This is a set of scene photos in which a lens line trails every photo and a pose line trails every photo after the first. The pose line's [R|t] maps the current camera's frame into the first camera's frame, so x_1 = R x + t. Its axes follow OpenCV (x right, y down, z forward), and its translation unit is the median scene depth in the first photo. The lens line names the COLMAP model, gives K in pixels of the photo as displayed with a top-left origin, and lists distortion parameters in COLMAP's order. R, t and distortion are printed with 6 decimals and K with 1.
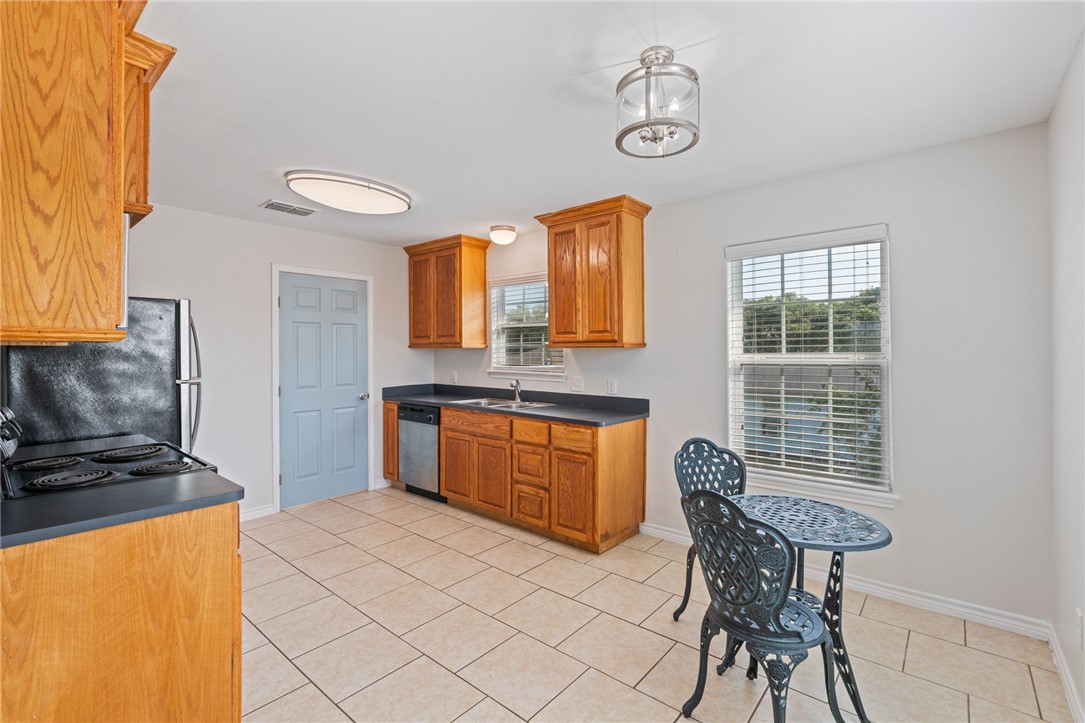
lens RADIAL K [[486.5, 0, 546.3], [0, 486.5, 350.4], [0, 0, 1]] dist [-0.001035, 0.000073]
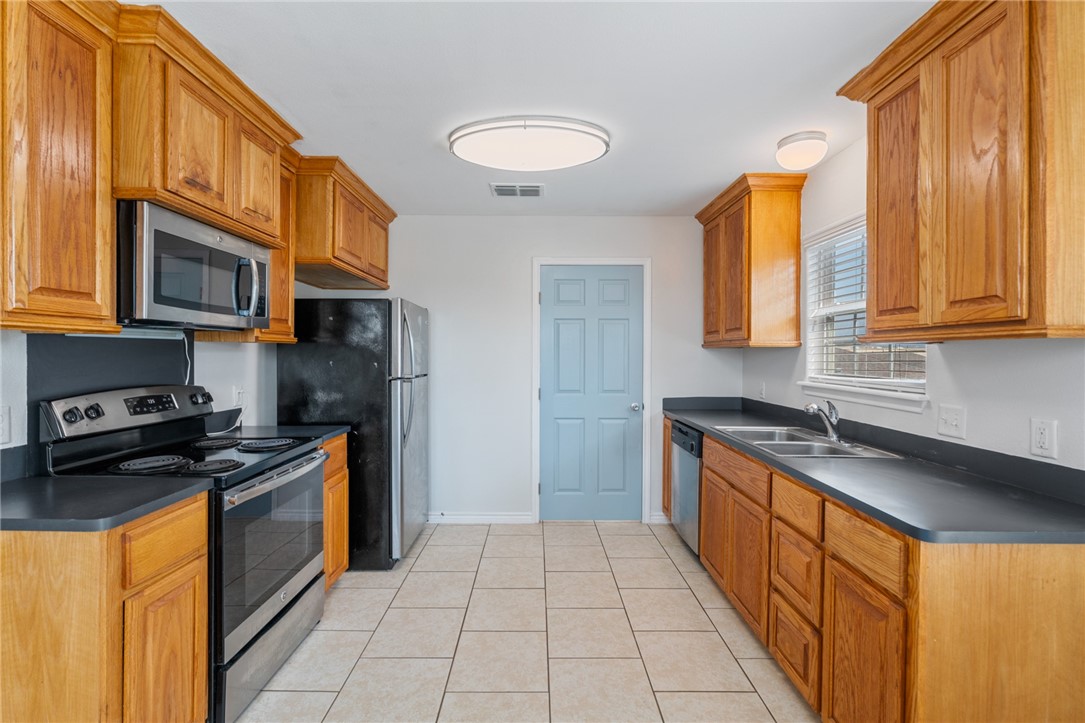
lens RADIAL K [[483.7, 0, 540.0], [0, 483.7, 359.1], [0, 0, 1]] dist [-0.002455, -0.000260]
pose [[0.648298, 0.012860, -0.761278, 0.171321], [-0.006702, 0.999915, 0.011184, 0.007964], [0.761357, -0.002148, 0.648329, 0.431521]]
